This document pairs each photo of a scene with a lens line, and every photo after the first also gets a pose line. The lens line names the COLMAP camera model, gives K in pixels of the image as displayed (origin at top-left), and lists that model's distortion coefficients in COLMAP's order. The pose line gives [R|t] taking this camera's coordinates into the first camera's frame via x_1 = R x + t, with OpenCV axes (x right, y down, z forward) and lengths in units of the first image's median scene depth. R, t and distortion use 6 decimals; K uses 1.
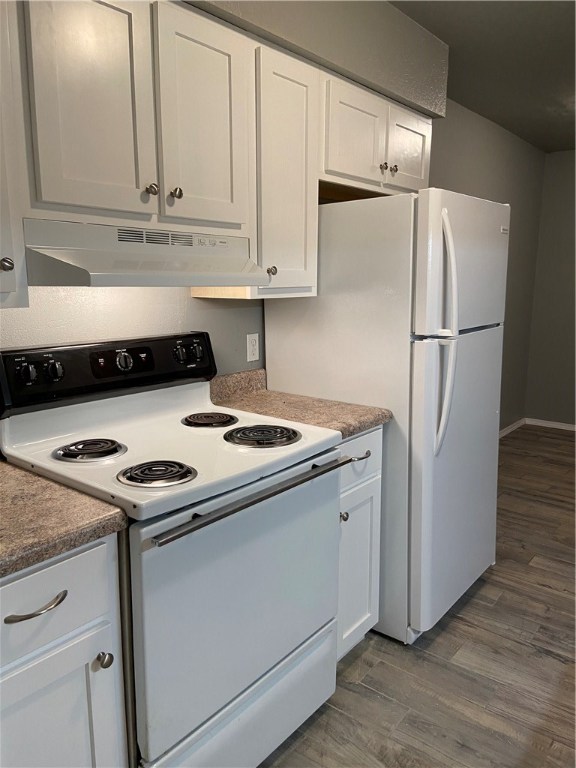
lens RADIAL K [[592.9, 0, 285.7], [0, 592.9, 383.4], [0, 0, 1]] dist [0.060418, -0.073120]
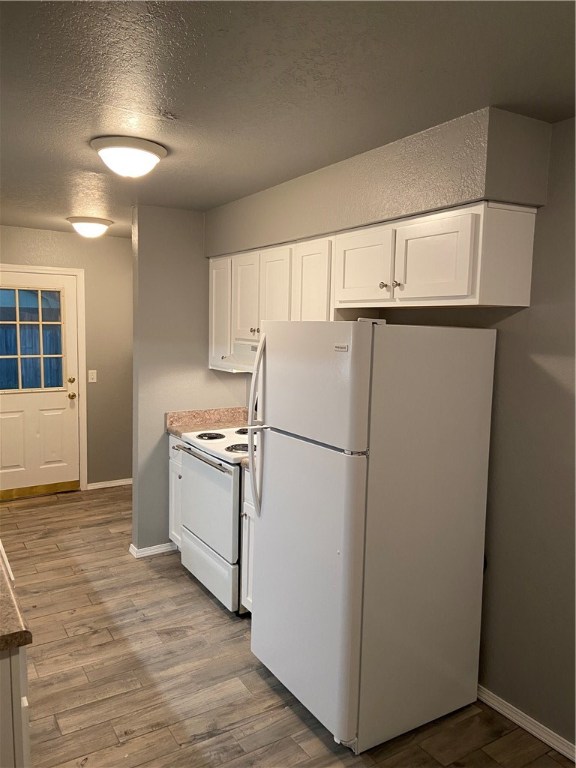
lens RADIAL K [[592.9, 0, 284.2], [0, 592.9, 363.6], [0, 0, 1]] dist [0.060418, -0.073120]
pose [[-0.337810, 0.072617, -0.938409, 1.486782], [-0.192843, 0.970528, 0.144522, -0.417332], [0.921247, 0.229786, -0.313851, 1.431007]]
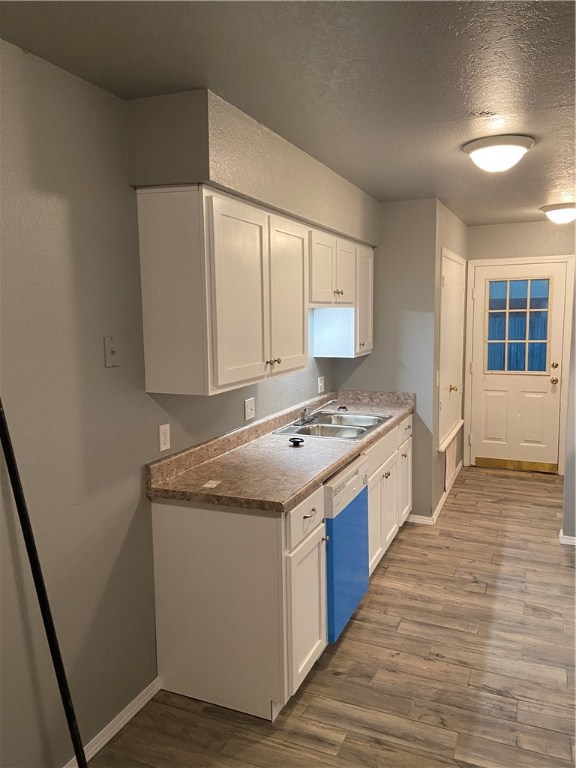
lens RADIAL K [[592.9, 0, 292.0], [0, 592.9, 377.6], [0, 0, 1]] dist [0.060418, -0.073120]
pose [[-0.962226, 0.040489, -0.269223, 1.210087], [-0.044789, 0.951864, 0.303231, -0.500375], [0.268541, 0.303836, -0.914095, 1.926845]]
